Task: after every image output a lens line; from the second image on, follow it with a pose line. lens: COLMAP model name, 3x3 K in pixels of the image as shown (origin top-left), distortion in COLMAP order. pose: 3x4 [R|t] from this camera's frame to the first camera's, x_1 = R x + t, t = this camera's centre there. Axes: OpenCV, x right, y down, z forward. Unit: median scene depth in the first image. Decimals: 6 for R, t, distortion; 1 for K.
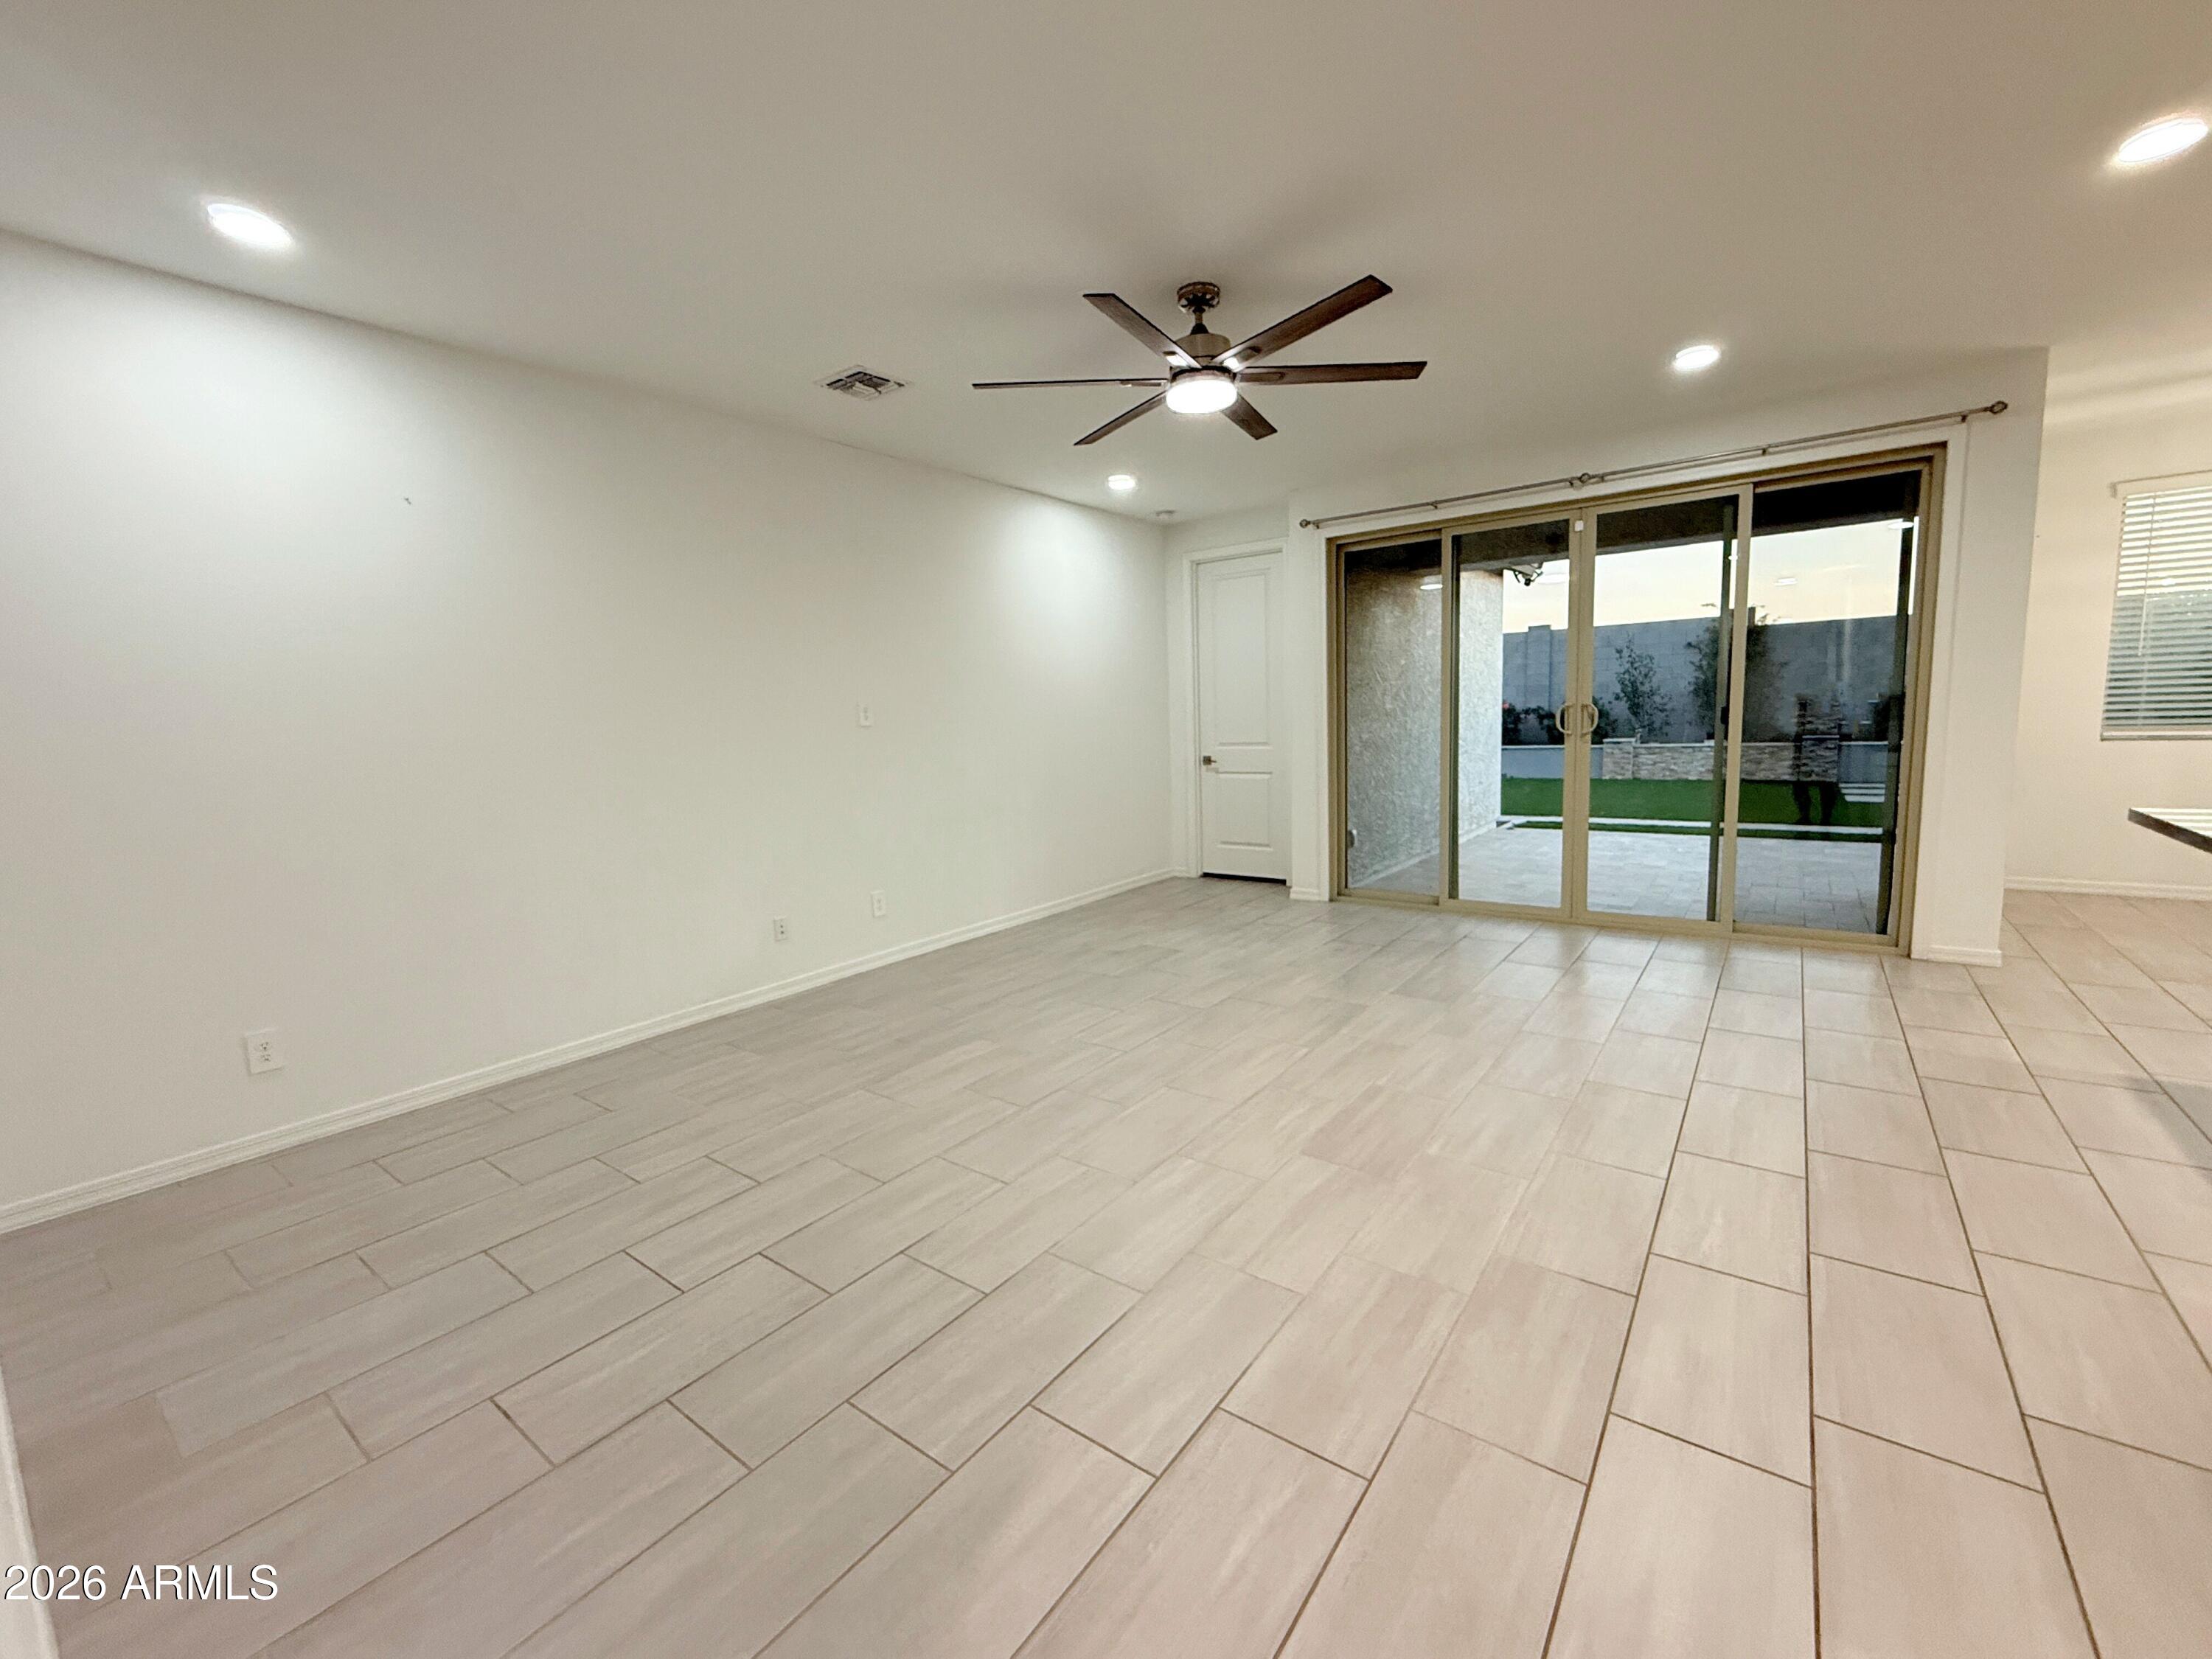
lens RADIAL K [[911.0, 0, 1106.0], [0, 911.0, 829.5], [0, 0, 1]] dist [0.000368, -0.000123]
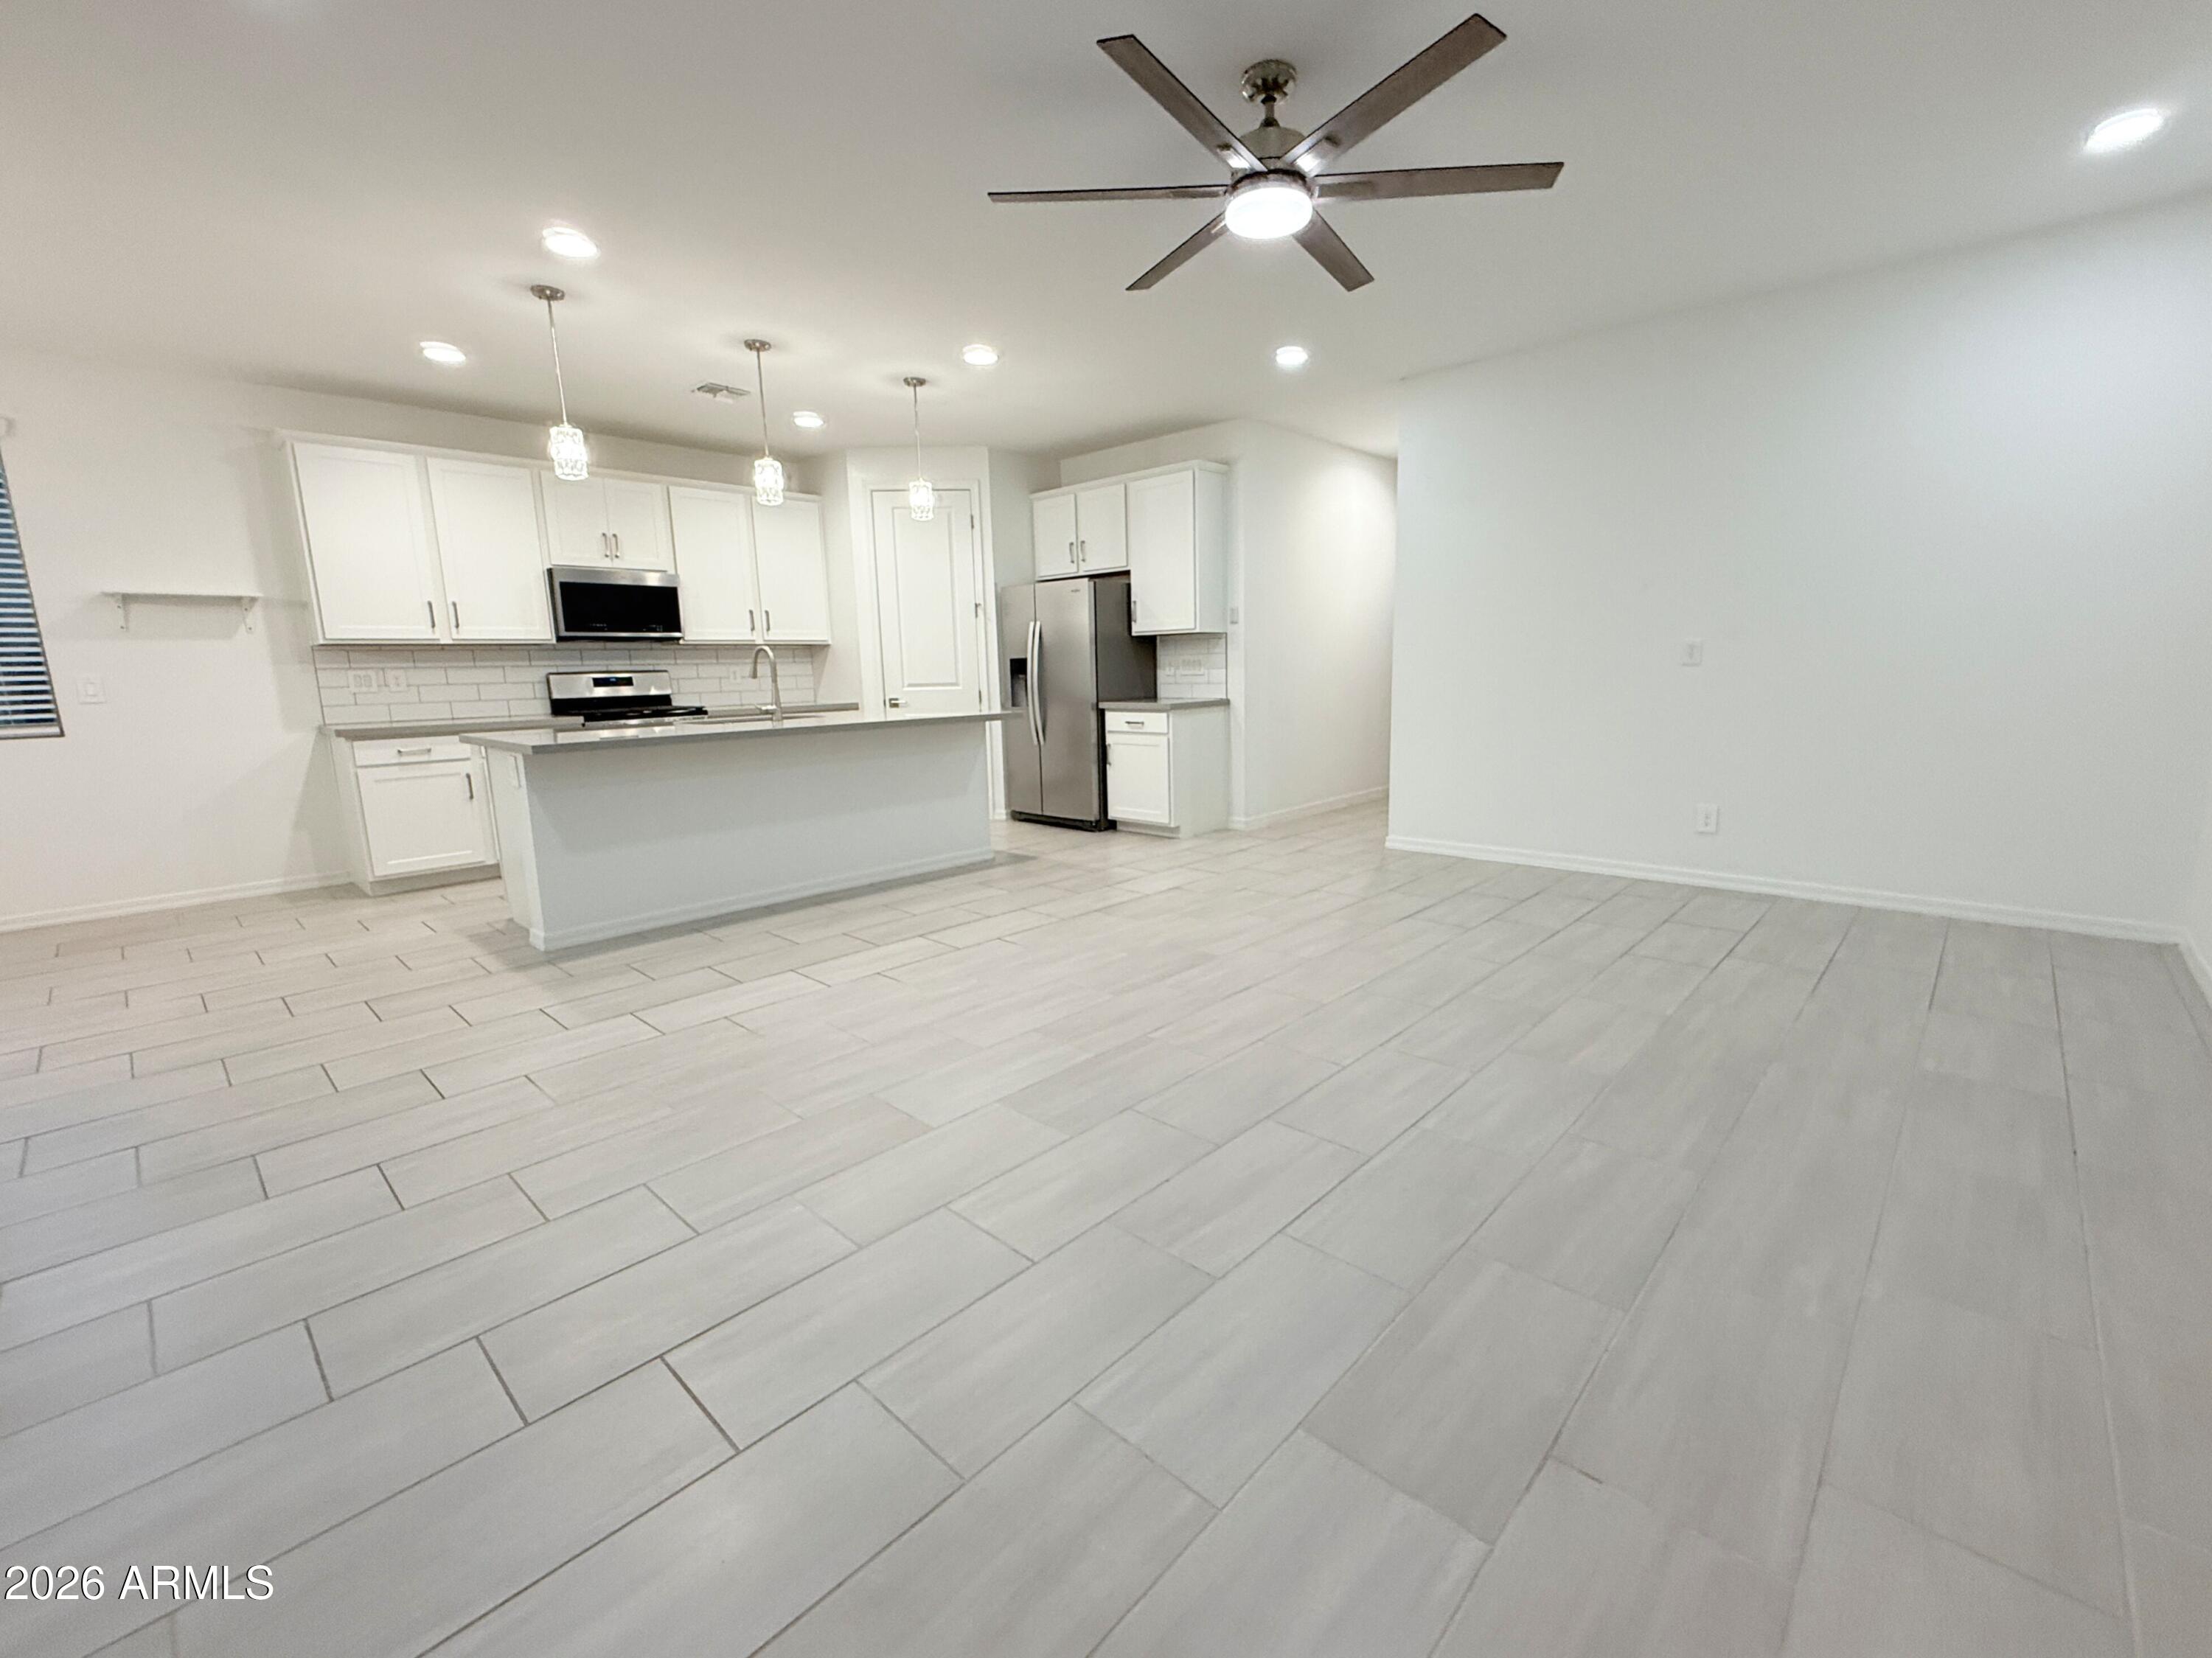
lens RADIAL K [[937.9, 0, 1123.7], [0, 937.9, 827.7], [0, 0, 1]] dist [0.000060, 0.000007]
pose [[-0.992573, 0.041825, 0.114235, 0.149961], [0.073509, 0.954422, 0.289266, -0.191654], [-0.096930, 0.295515, -0.950408, 1.833590]]
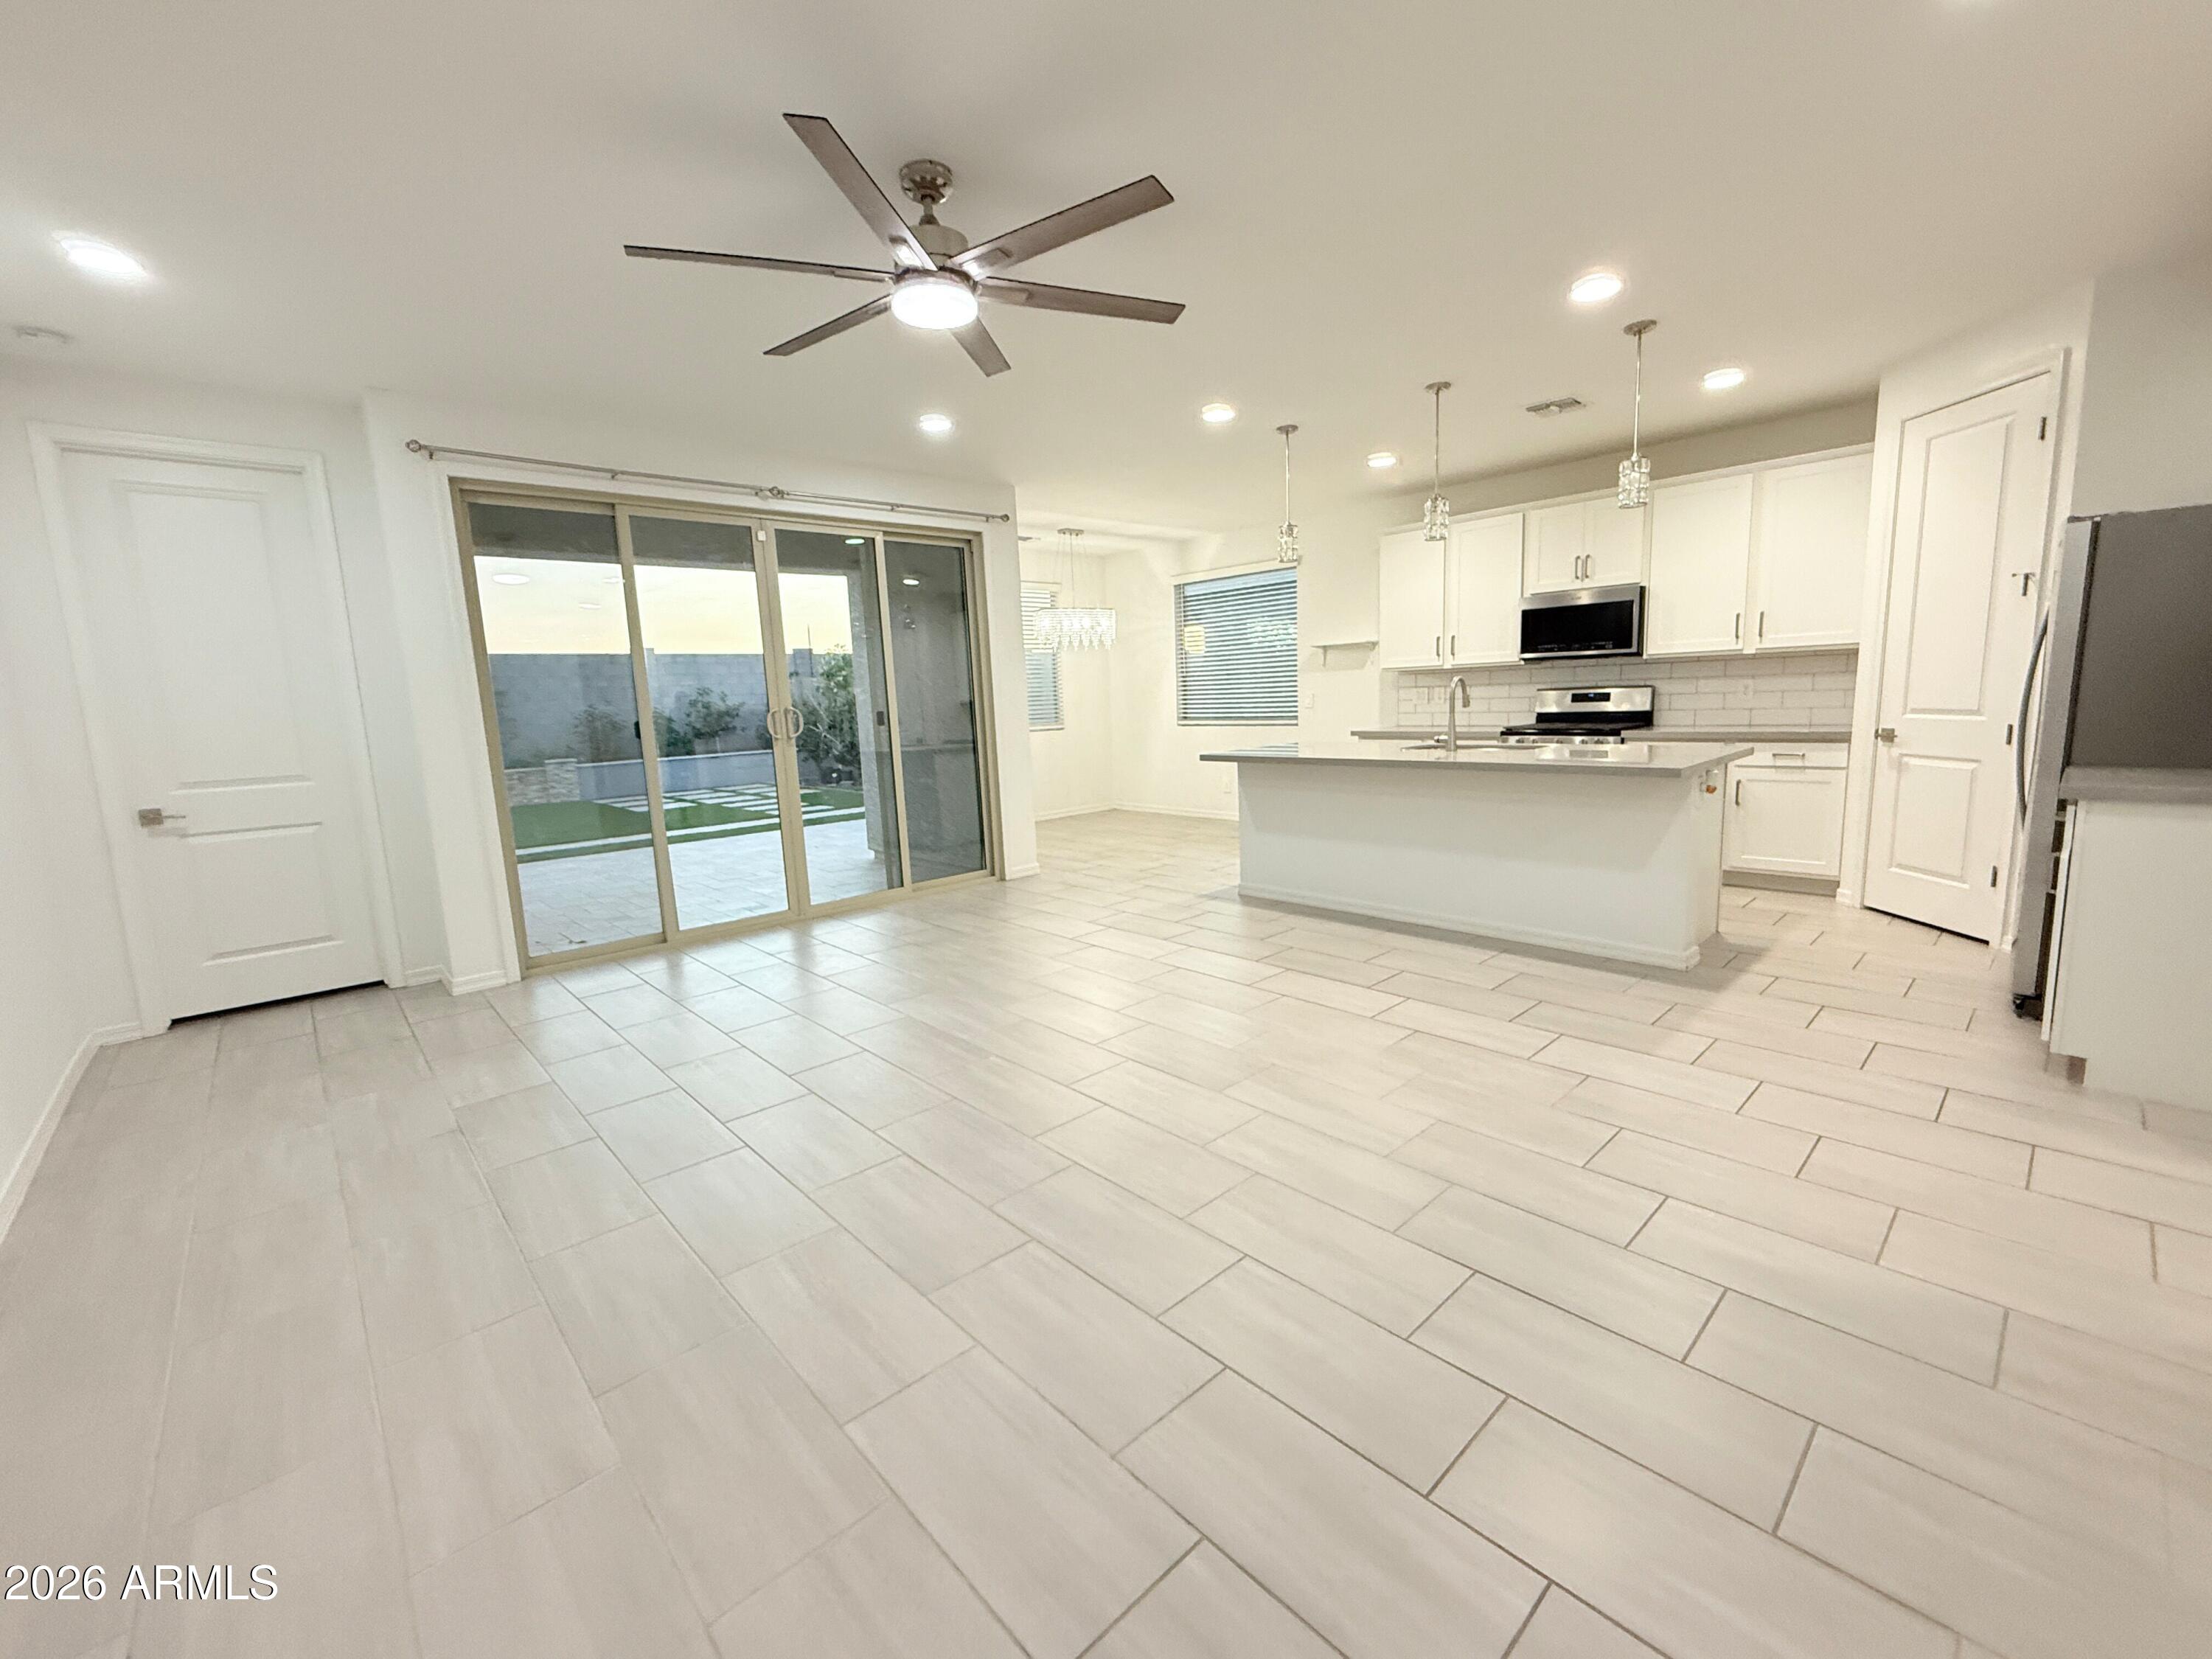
lens RADIAL K [[911.0, 0, 1106.0], [0, 911.0, 829.5], [0, 0, 1]] dist [0.000368, -0.000123]
pose [[0.183244, -0.114730, 0.976350, -0.673371], [0.156958, 0.983840, 0.086151, -0.054249], [-0.970457, 0.137459, 0.198290, 0.703171]]
